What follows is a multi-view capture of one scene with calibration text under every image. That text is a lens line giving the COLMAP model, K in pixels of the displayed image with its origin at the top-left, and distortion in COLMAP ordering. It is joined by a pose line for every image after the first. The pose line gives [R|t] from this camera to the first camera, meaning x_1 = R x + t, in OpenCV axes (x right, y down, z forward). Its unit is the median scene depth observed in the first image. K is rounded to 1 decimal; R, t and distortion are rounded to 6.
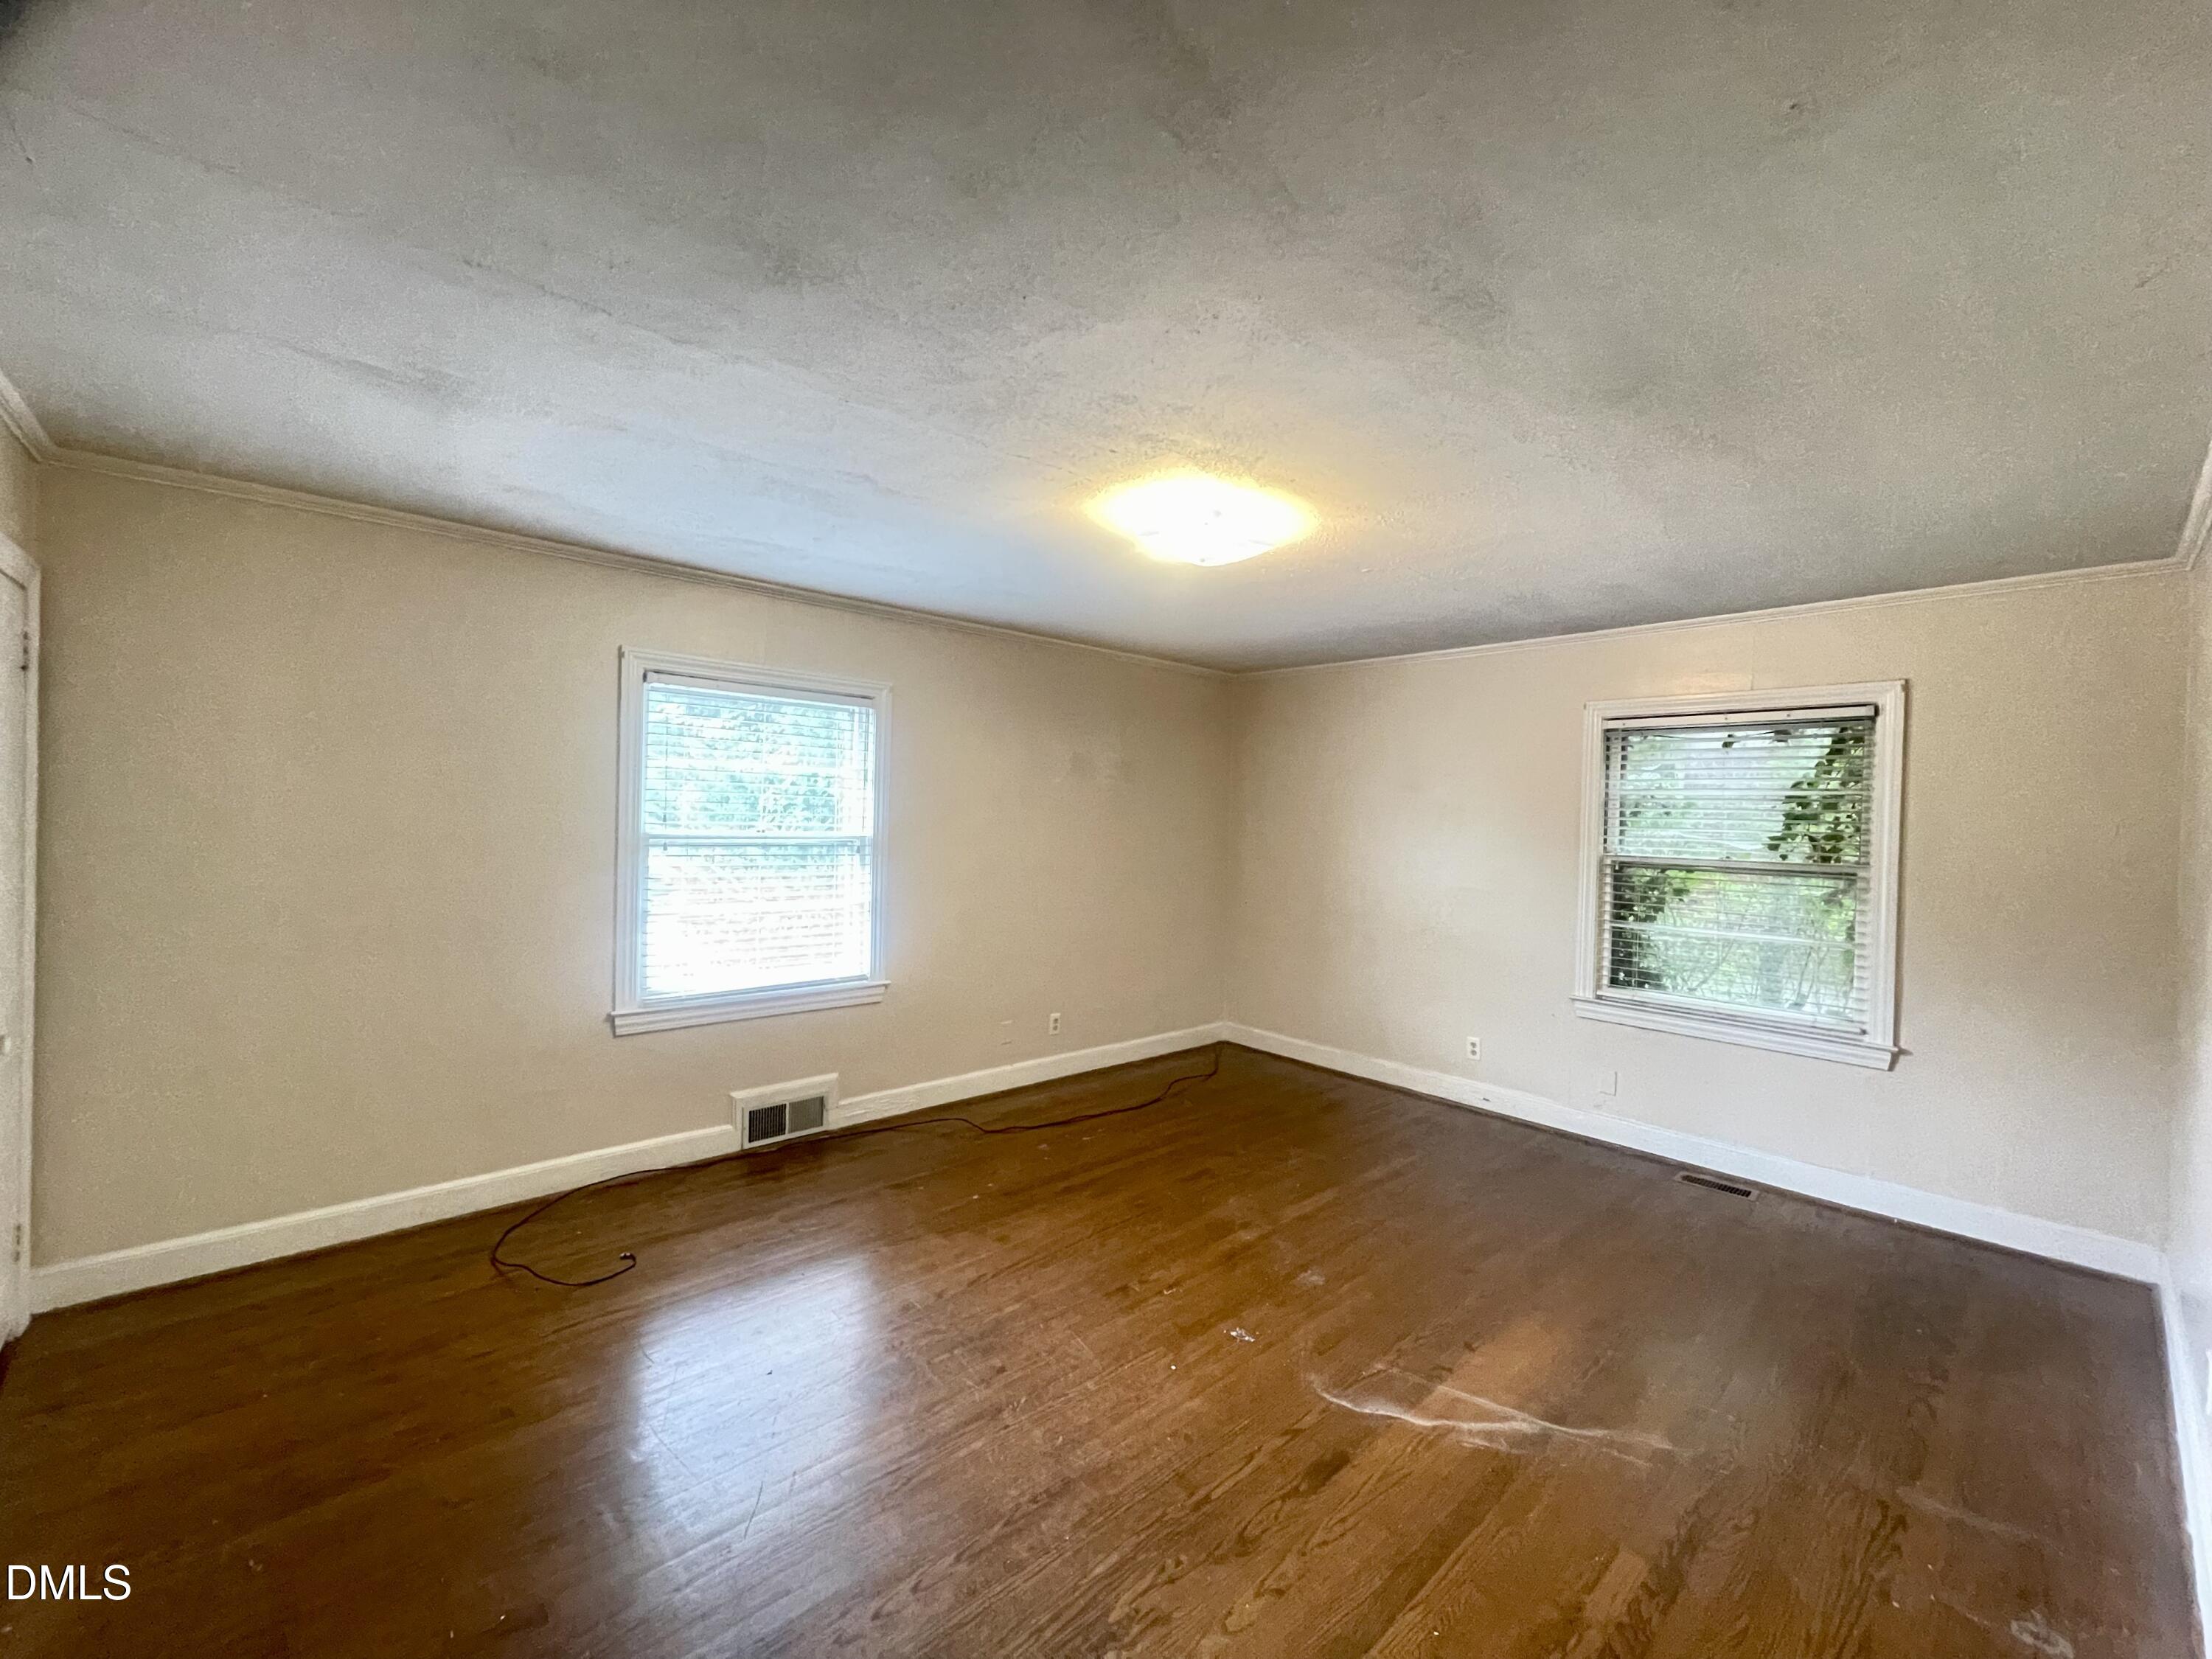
lens RADIAL K [[895.9, 0, 1108.6], [0, 895.9, 829.7], [0, 0, 1]] dist [-0.002616, 0.000020]
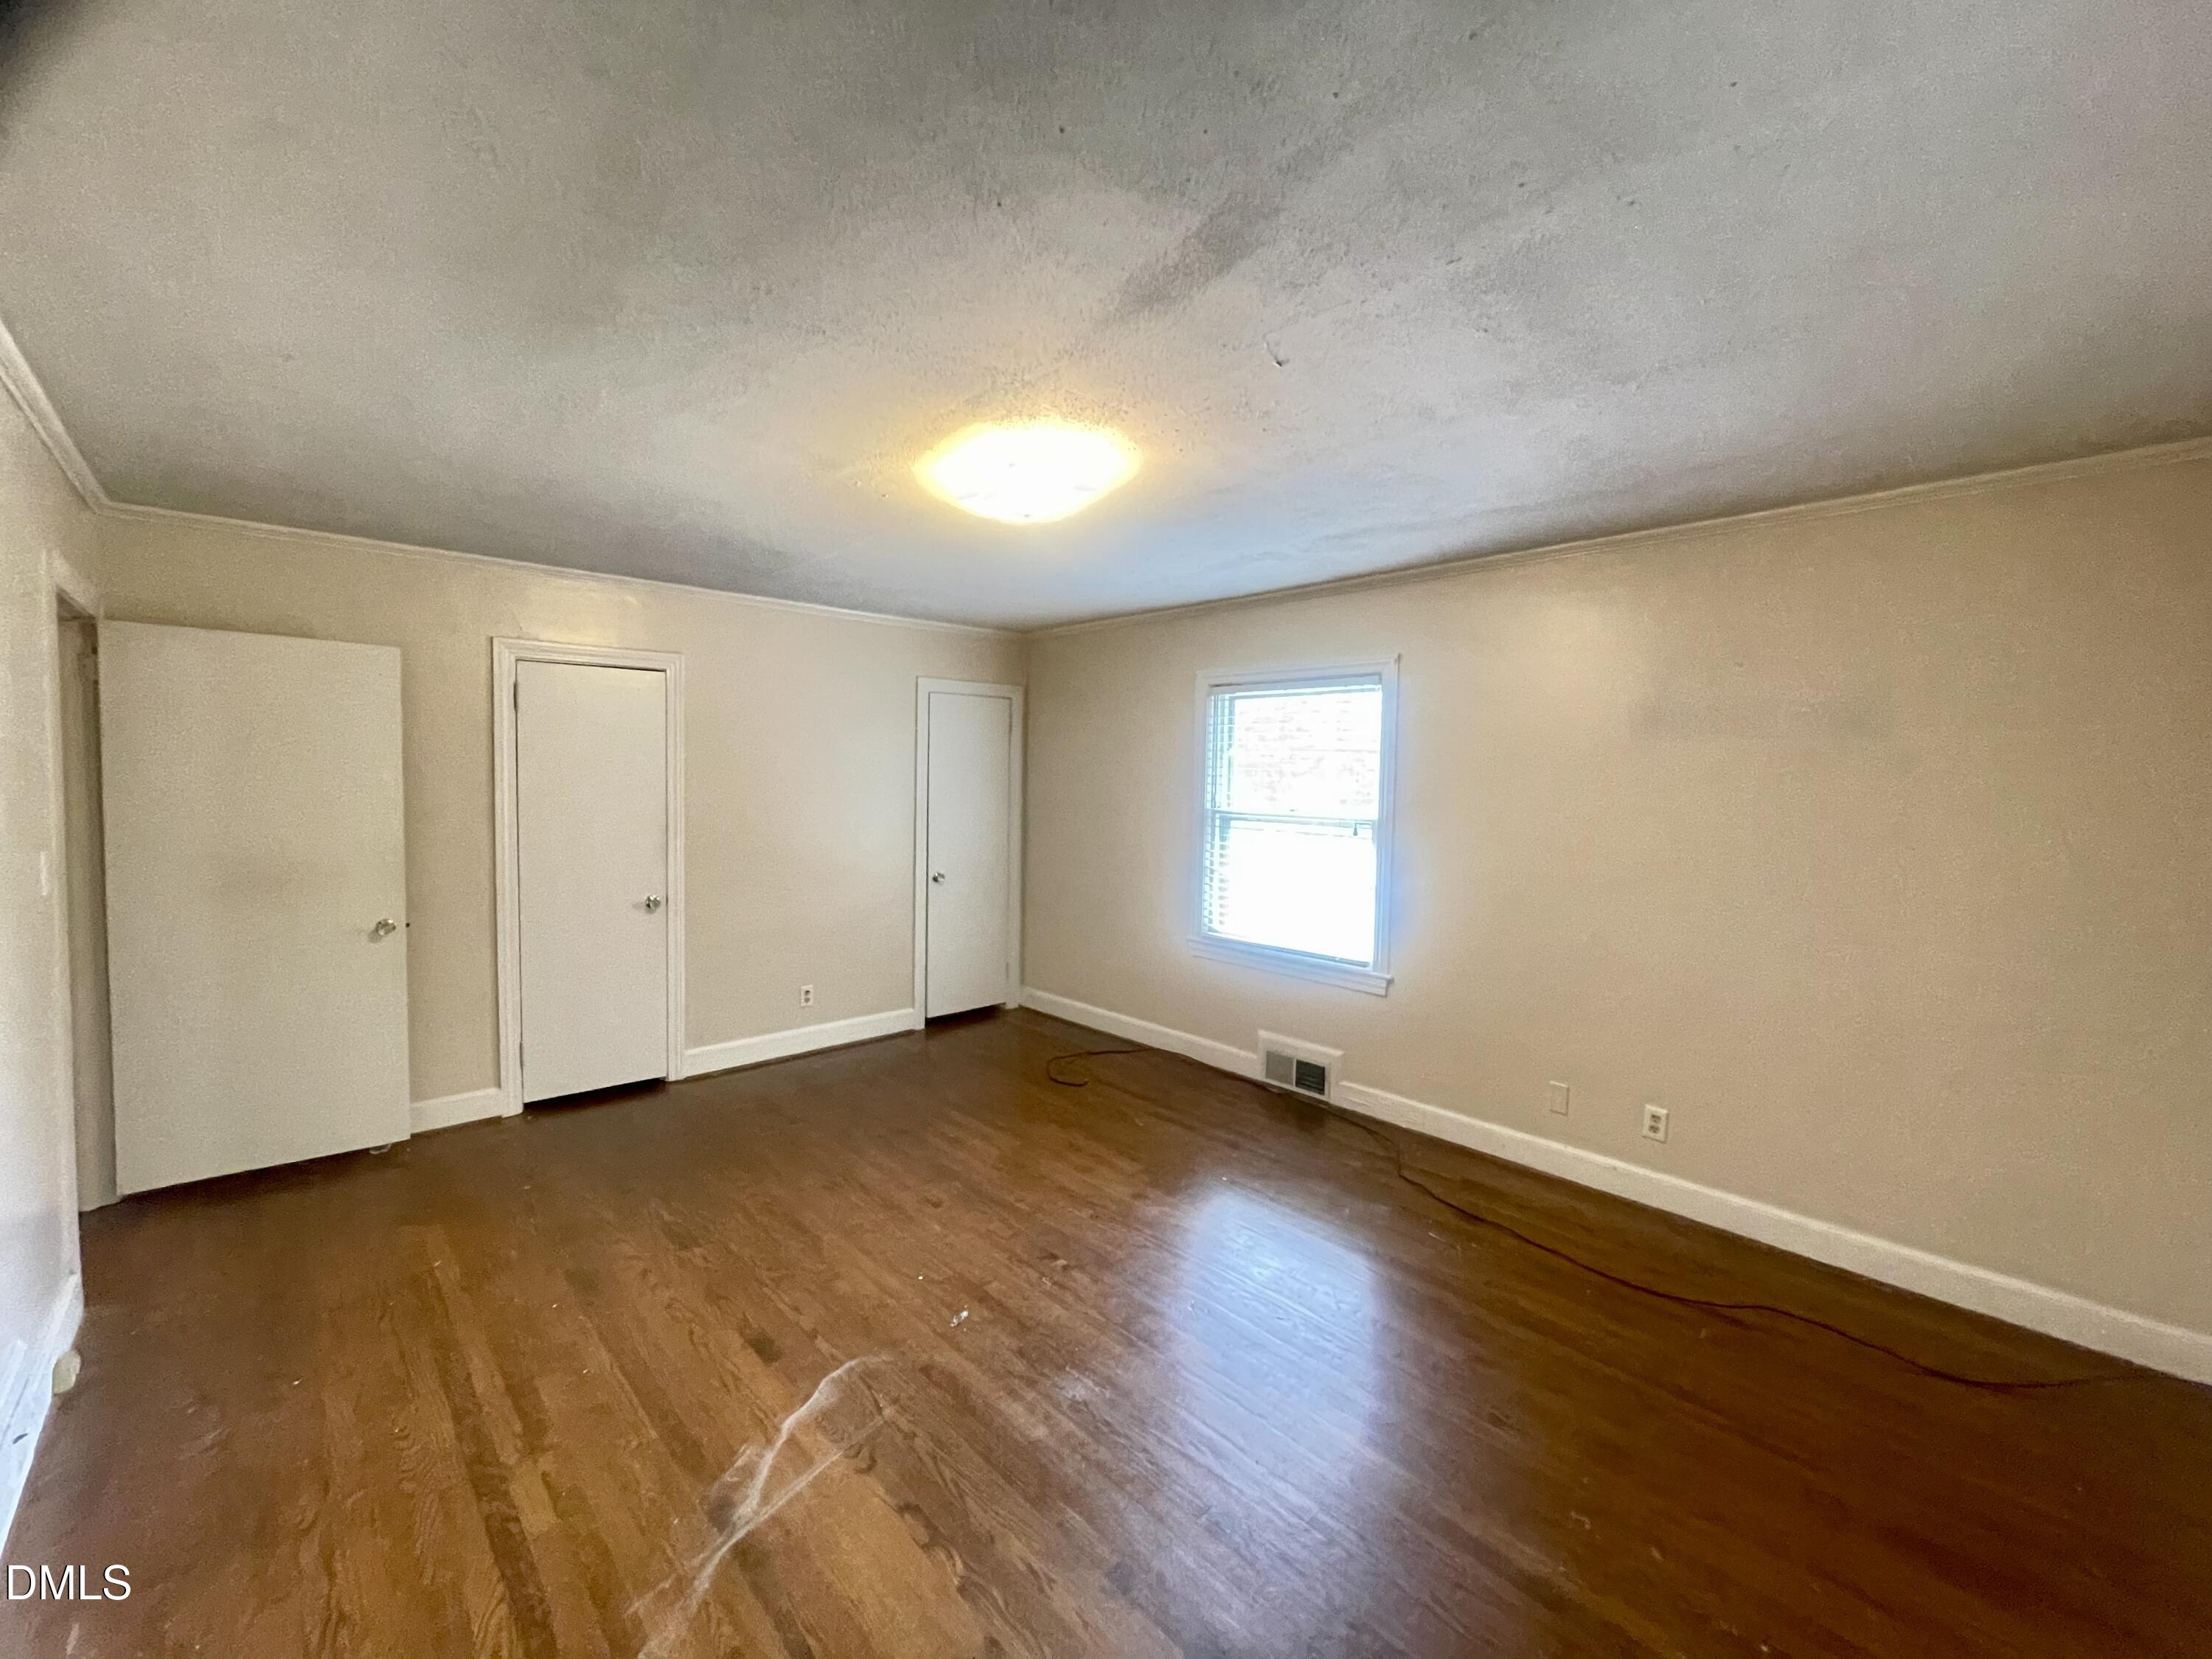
lens RADIAL K [[895.9, 0, 1098.8], [0, 895.9, 827.2], [0, 0, 1]] dist [-0.002616, 0.000020]
pose [[0.008699, 0.028966, -0.999543, 1.156700], [-0.034944, 0.998979, 0.028646, -0.002068], [0.999351, 0.034679, 0.009703, 1.171874]]
